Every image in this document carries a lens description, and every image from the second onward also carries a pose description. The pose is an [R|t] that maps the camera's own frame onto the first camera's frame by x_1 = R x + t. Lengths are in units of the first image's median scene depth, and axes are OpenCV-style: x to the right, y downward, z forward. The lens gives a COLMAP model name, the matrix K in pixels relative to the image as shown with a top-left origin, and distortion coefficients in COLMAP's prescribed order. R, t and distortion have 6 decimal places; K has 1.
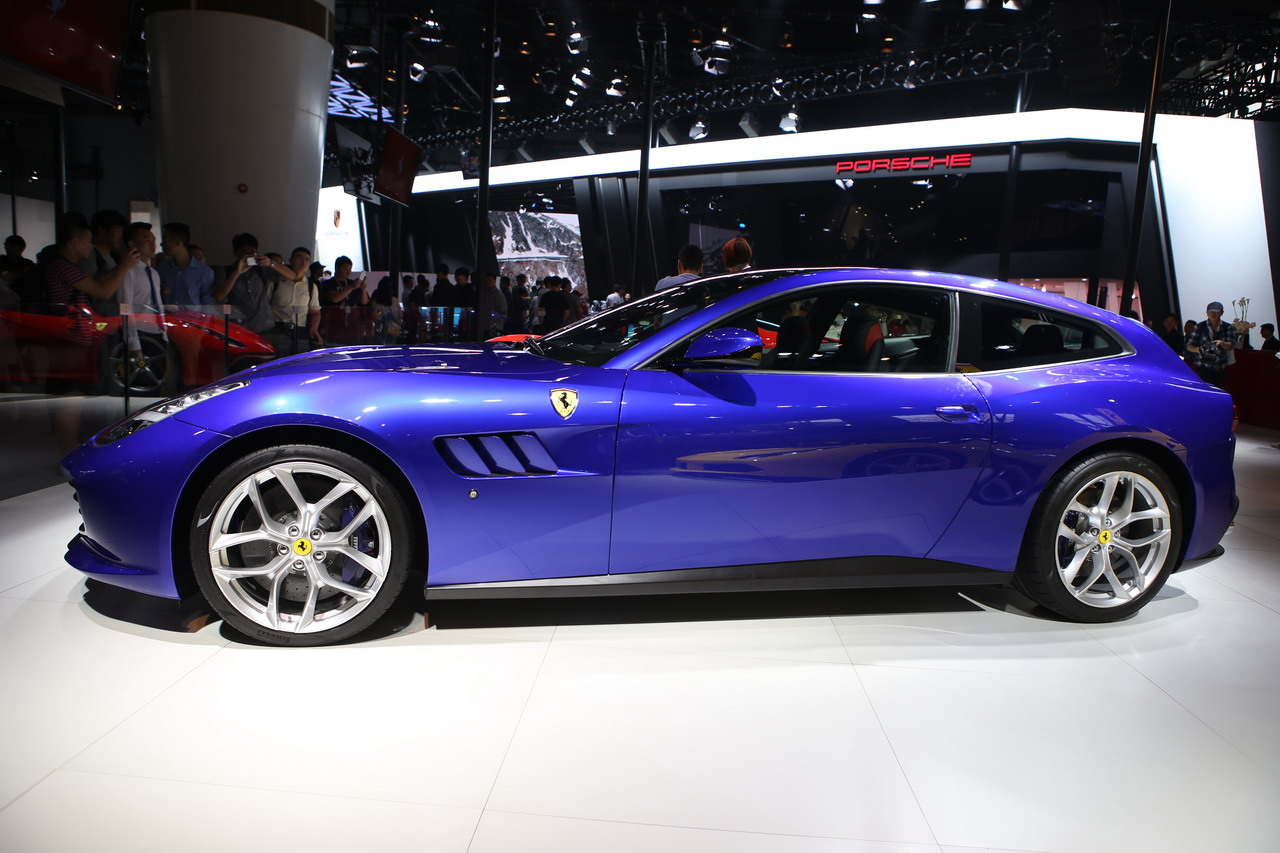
lens RADIAL K [[1025.9, 0, 639.0], [0, 1025.9, 427.3], [0, 0, 1]] dist [-0.013739, 0.004817]
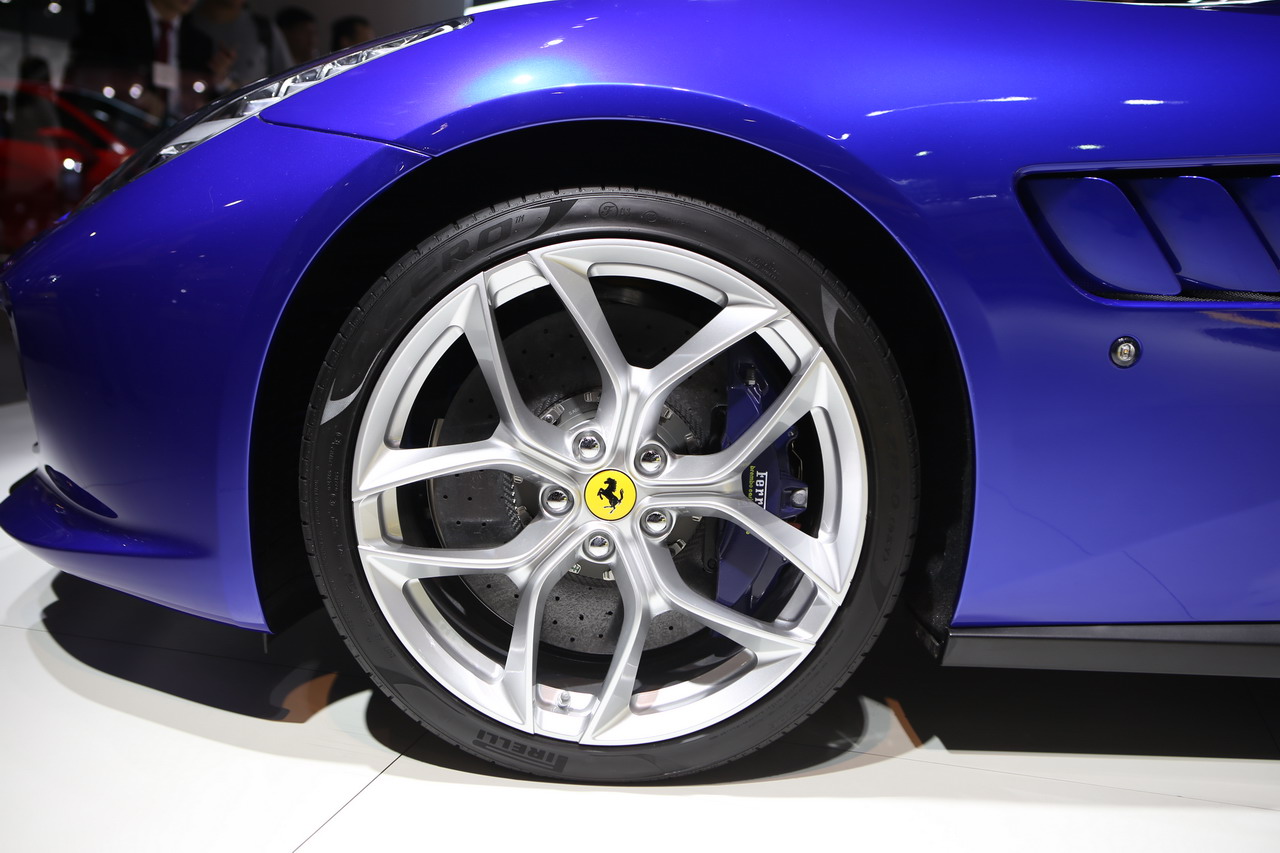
lens RADIAL K [[1421.7, 0, 640.2], [0, 1421.7, 428.7], [0, 0, 1]] dist [-0.005274, 0.000000]
pose [[0.987120, 0.026944, -0.157695, -0.243734], [-0.026125, 0.999632, 0.007266, 0.090709], [0.157833, -0.003053, 0.987461, 0.530574]]
